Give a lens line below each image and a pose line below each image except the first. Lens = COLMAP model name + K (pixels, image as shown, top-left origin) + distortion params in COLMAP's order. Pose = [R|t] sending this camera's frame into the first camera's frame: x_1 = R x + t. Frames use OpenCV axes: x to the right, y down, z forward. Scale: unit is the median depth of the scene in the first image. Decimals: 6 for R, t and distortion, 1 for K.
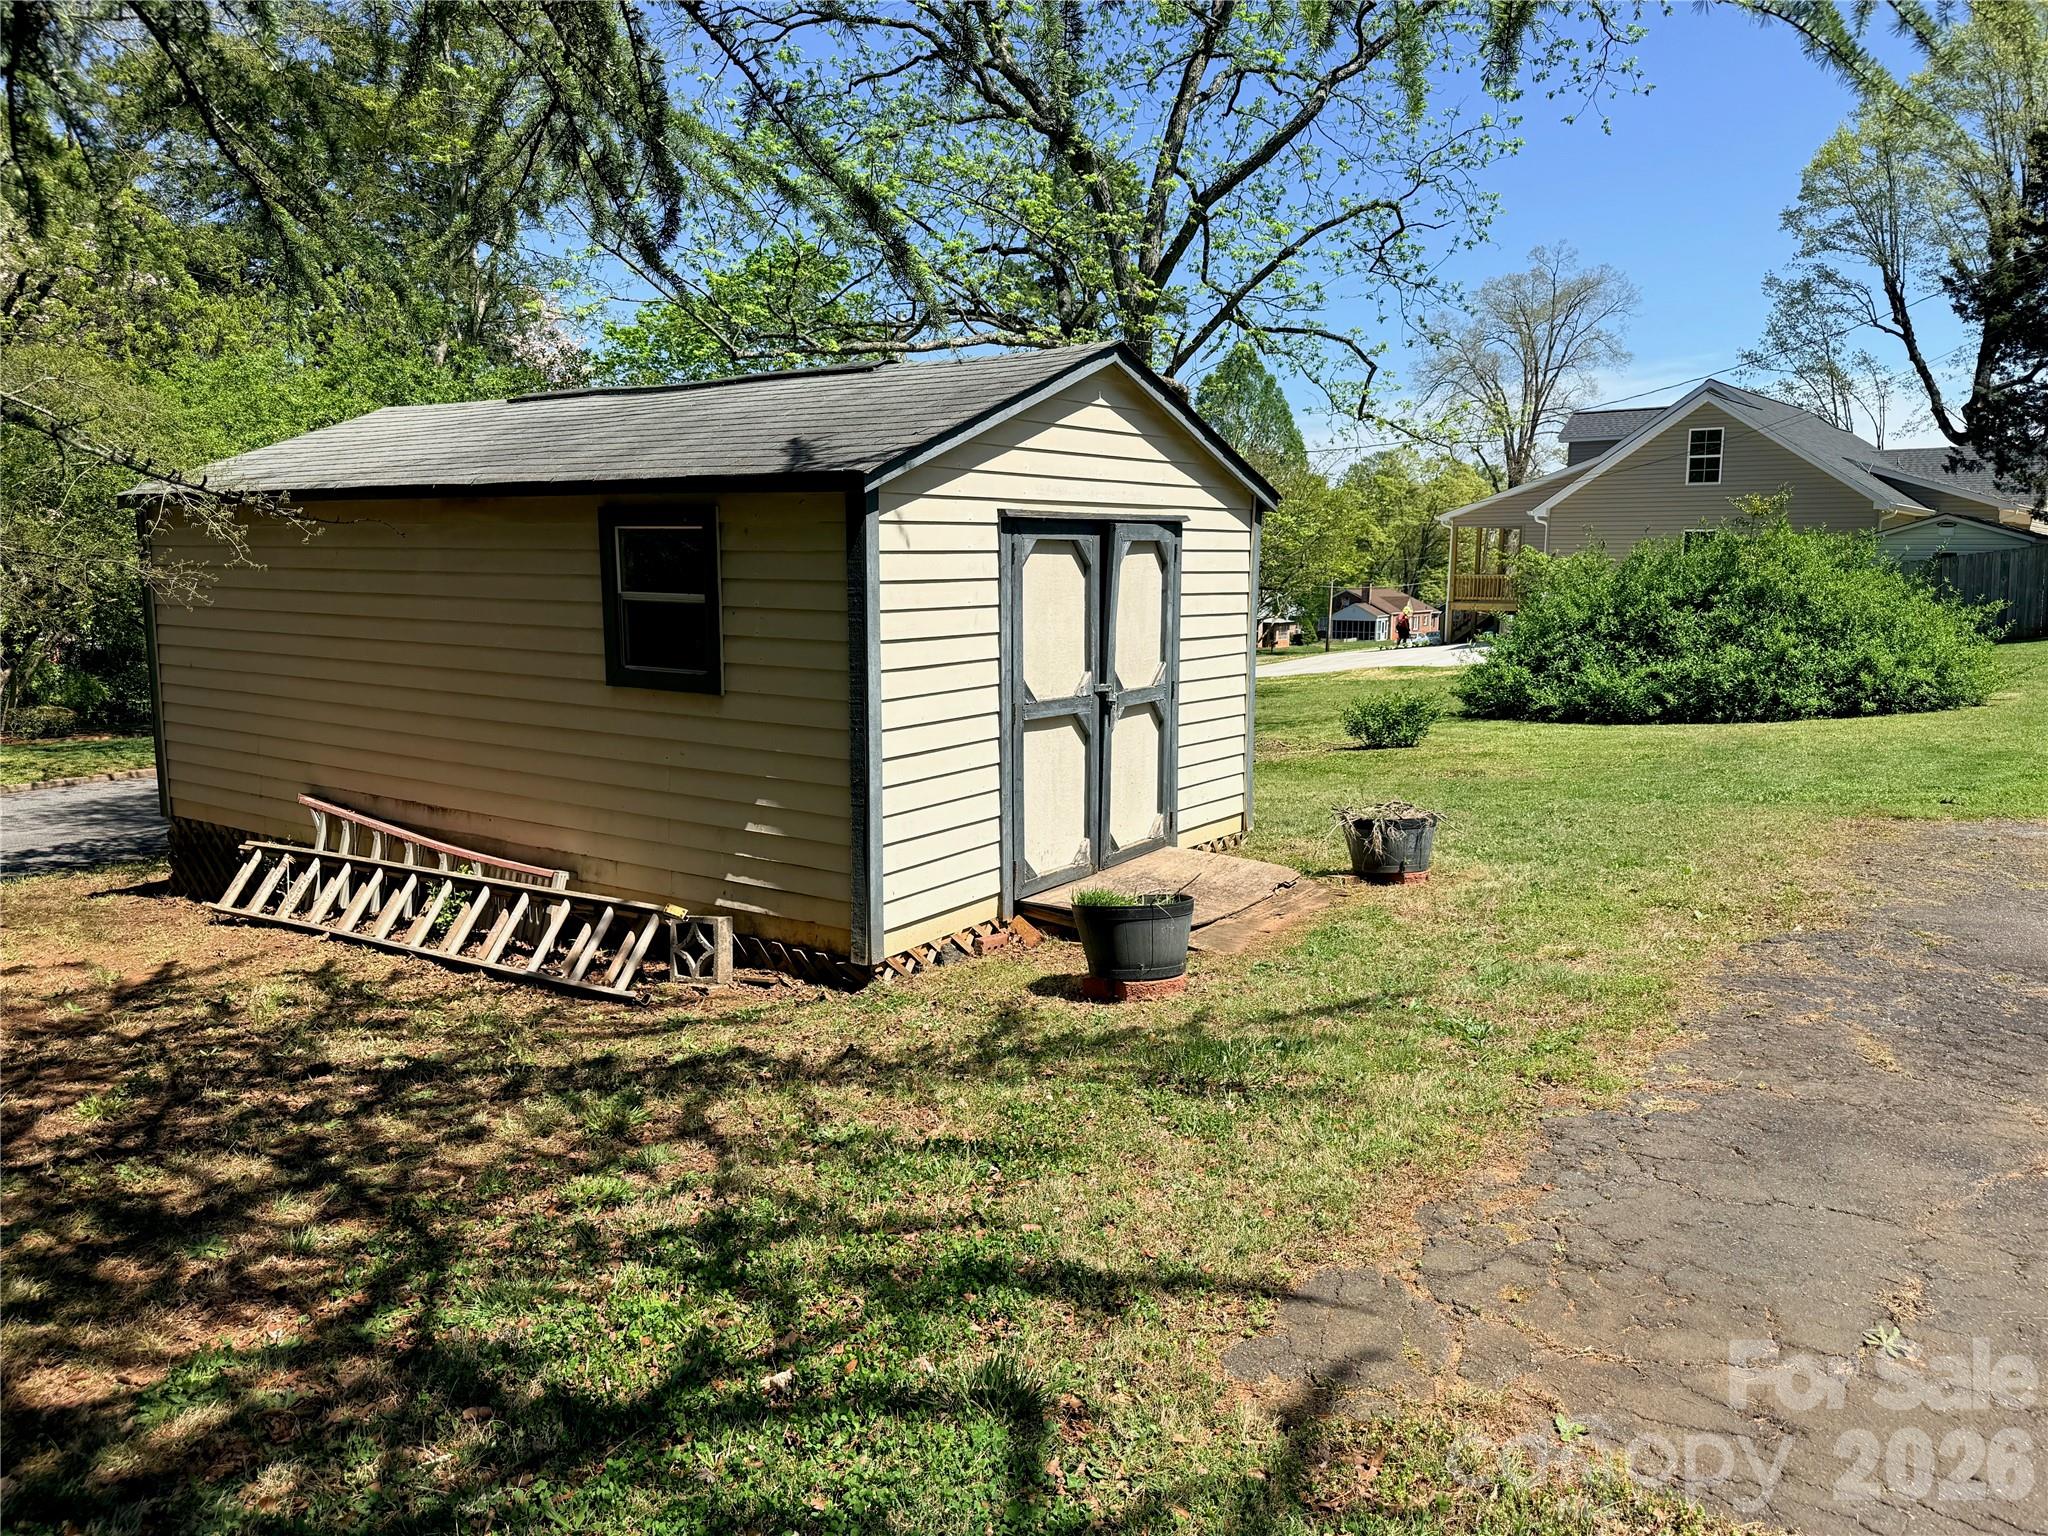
lens RADIAL K [[1451.0, 0, 1025.5], [0, 1451.0, 769.1], [0, 0, 1]] dist [0.067450, -0.075522]
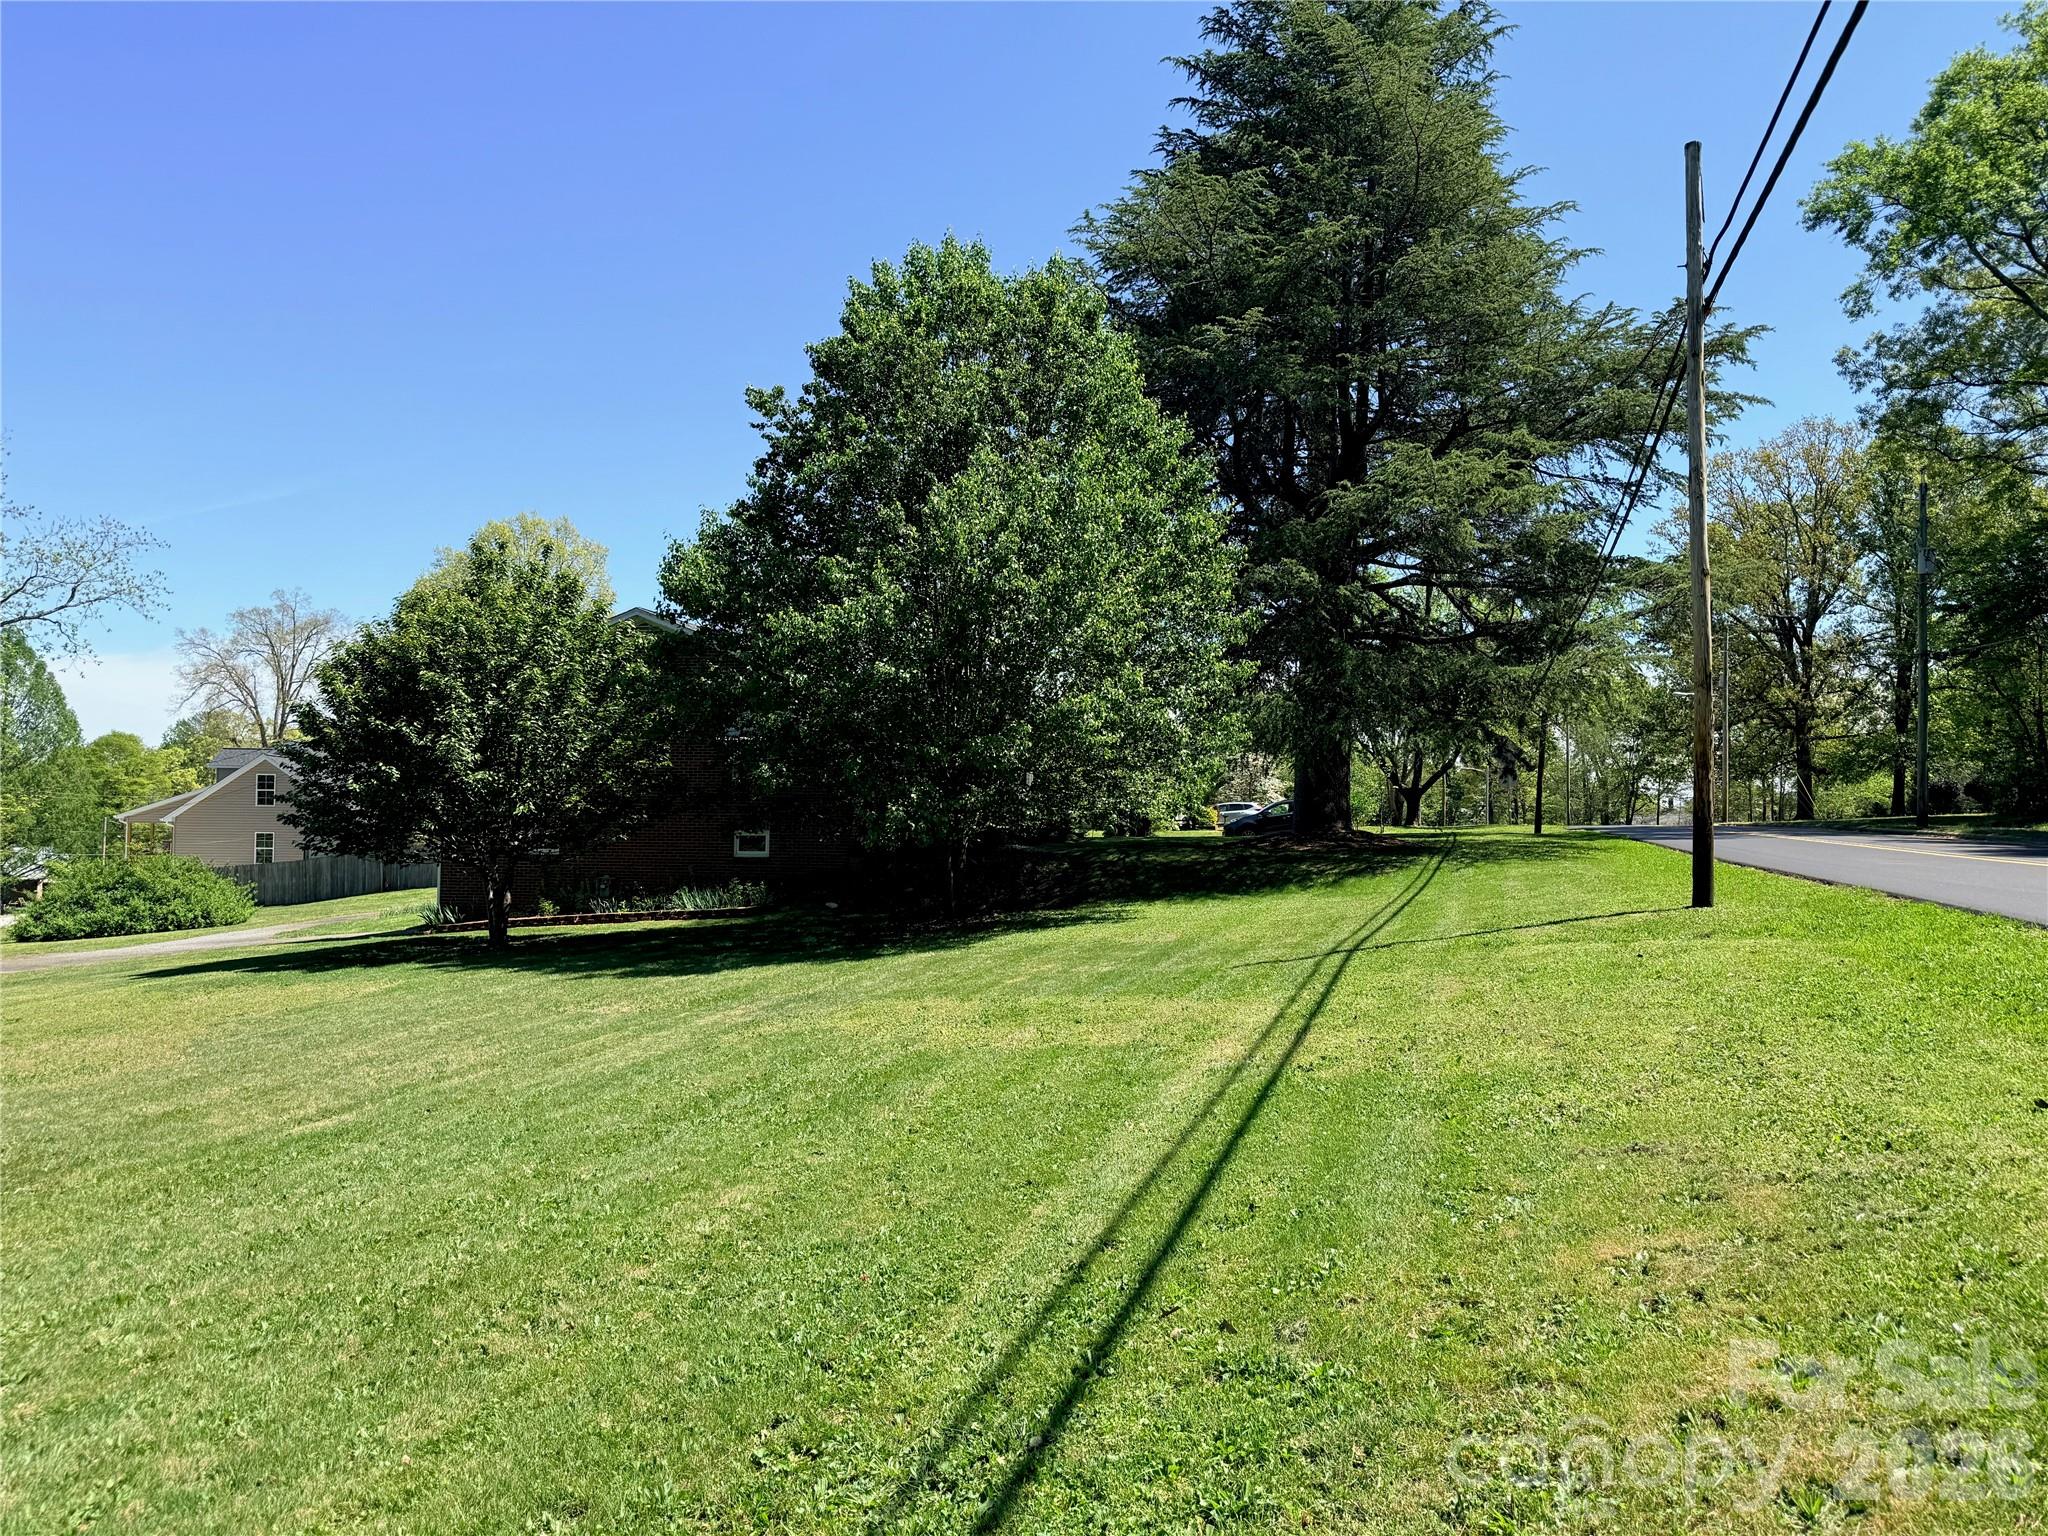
lens RADIAL K [[1451.0, 0, 1026.7], [0, 1451.0, 769.4], [0, 0, 1]] dist [0.067450, -0.075522]
pose [[0.753083, 0.016210, 0.657726, -0.004294], [0.093487, 0.986916, -0.131363, 0.155490], [-0.651250, 0.160416, 0.741714, -1.847548]]
